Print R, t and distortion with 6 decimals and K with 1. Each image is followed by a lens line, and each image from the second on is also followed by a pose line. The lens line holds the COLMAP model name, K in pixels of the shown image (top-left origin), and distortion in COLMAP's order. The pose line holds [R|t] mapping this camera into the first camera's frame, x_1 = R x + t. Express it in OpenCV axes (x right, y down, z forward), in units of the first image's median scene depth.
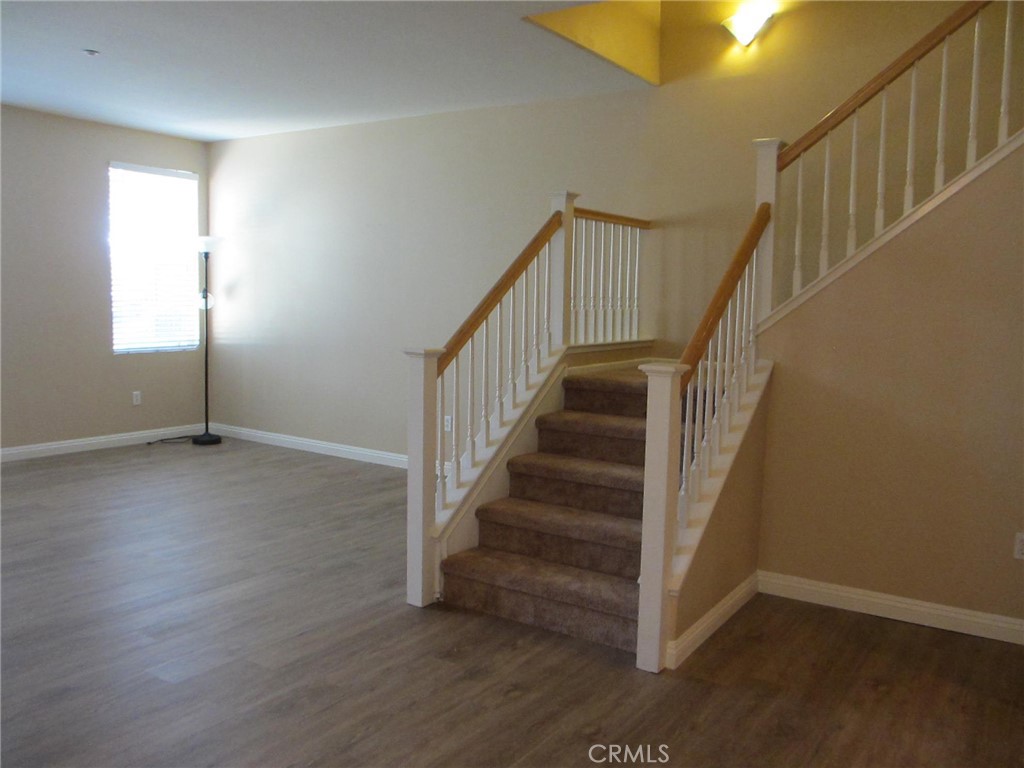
lens RADIAL K [[859.9, 0, 512.0], [0, 859.9, 384.0], [0, 0, 1]] dist [-0.056973, 0.005500]
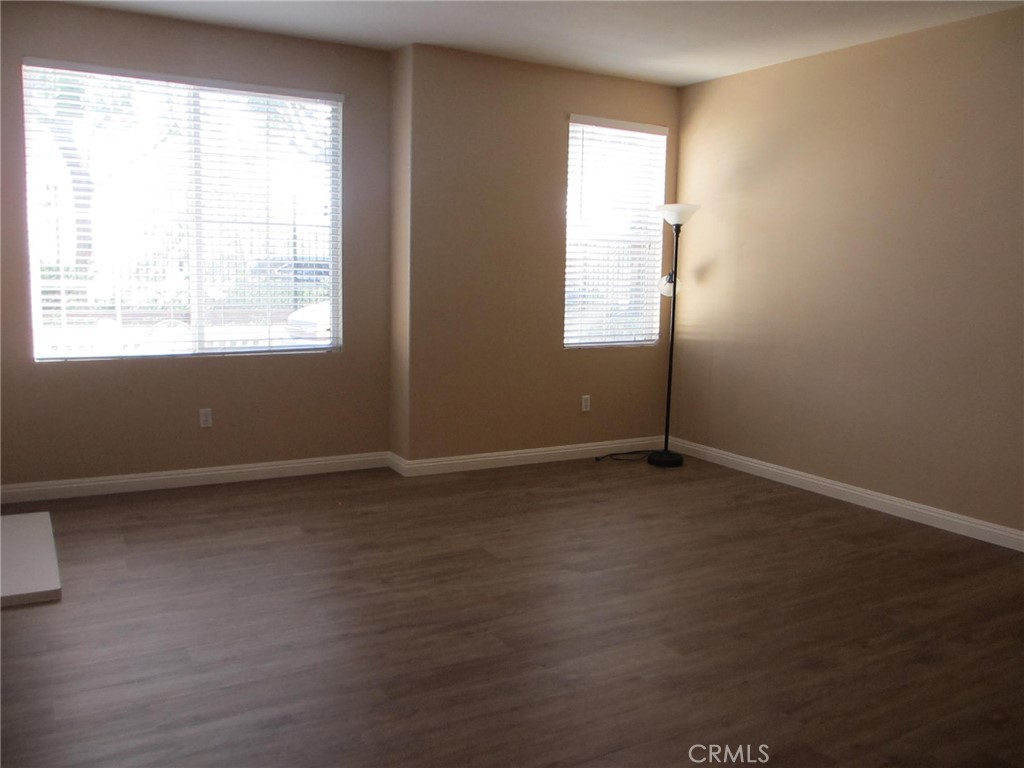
lens RADIAL K [[859.9, 0, 512.0], [0, 859.9, 384.0], [0, 0, 1]] dist [-0.056973, 0.005500]
pose [[0.898691, 0.052931, -0.435376, -0.142457], [-0.045468, 0.998586, 0.027549, -0.021274], [0.436219, -0.004962, 0.899827, 0.217121]]
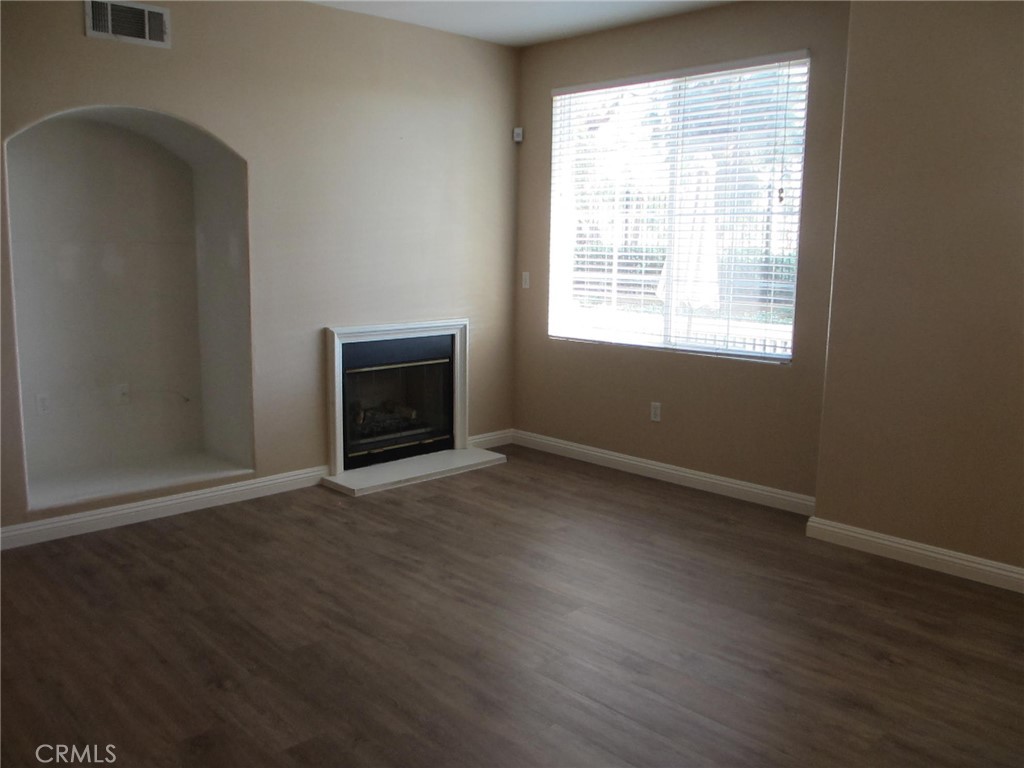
lens RADIAL K [[859.9, 0, 512.0], [0, 859.9, 384.0], [0, 0, 1]] dist [-0.056973, 0.005500]
pose [[-0.227671, 0.118865, -0.966456, 0.027166], [-0.121430, 0.981308, 0.149297, -0.074008], [0.966137, 0.151348, -0.208982, 0.743264]]
